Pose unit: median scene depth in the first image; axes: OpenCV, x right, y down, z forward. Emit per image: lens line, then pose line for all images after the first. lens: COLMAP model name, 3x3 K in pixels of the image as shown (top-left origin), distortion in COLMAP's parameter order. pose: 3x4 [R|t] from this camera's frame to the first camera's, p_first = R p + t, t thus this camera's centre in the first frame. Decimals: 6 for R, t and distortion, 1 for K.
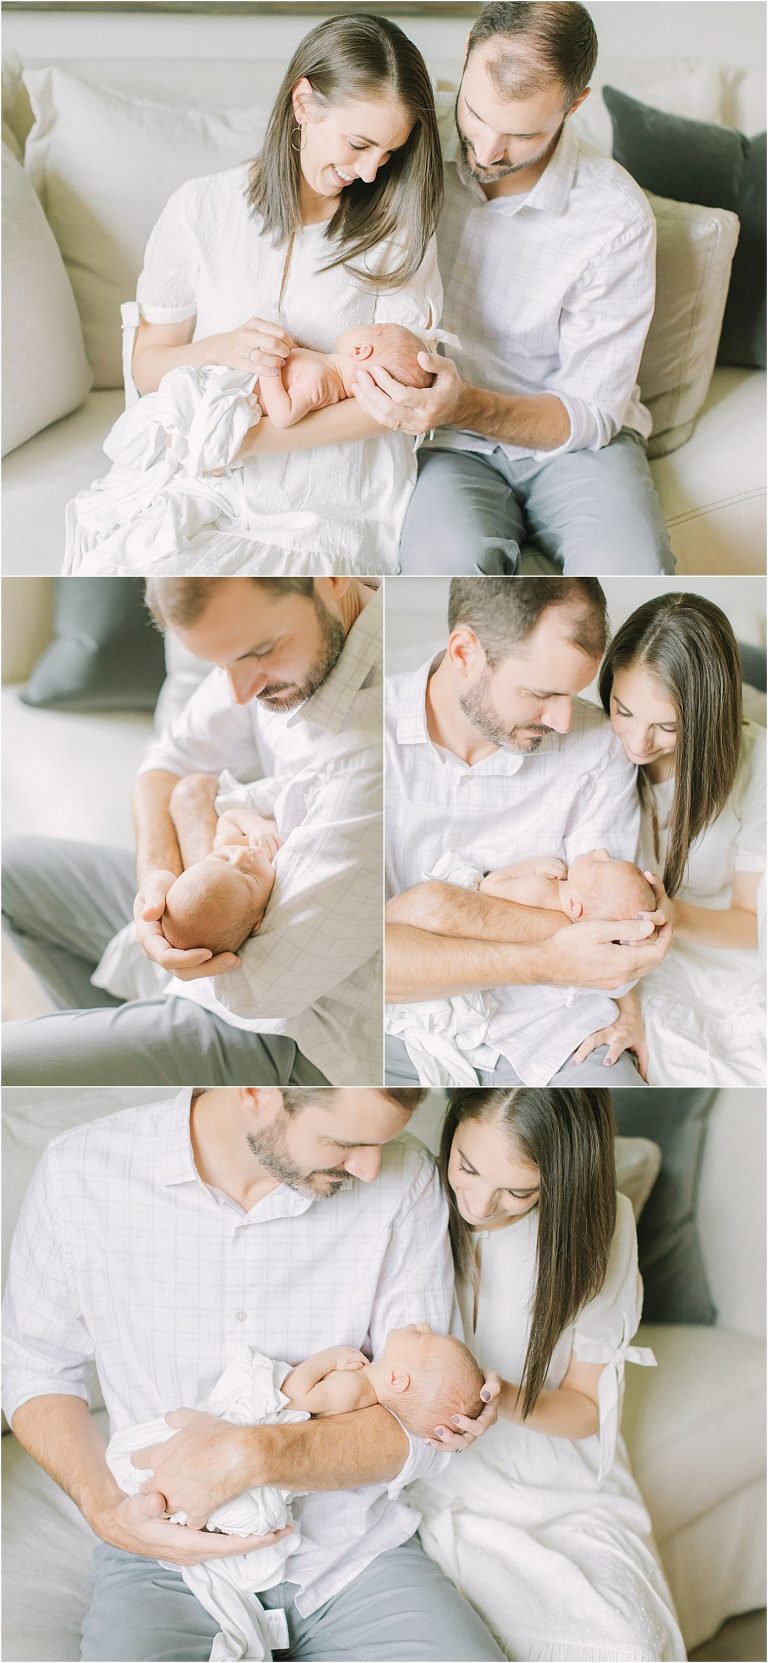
lens RADIAL K [[2465.7, 0, 383.3], [0, 2465.7, 829.6], [0, 0, 1]] dist [-0.045621, 0.000000]
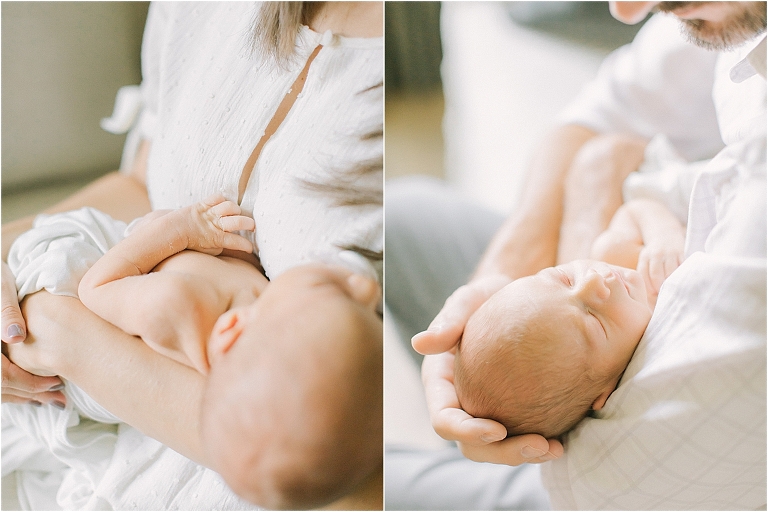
lens RADIAL K [[1119.2, 0, 383.9], [0, 1119.2, 255.6], [0, 0, 1]] dist [-0.285448, 0.000000]
pose [[0.802525, 0.194833, -0.563910, 0.049479], [-0.133752, 0.979871, 0.148201, -0.027826], [0.581433, -0.043511, 0.812430, 0.759026]]
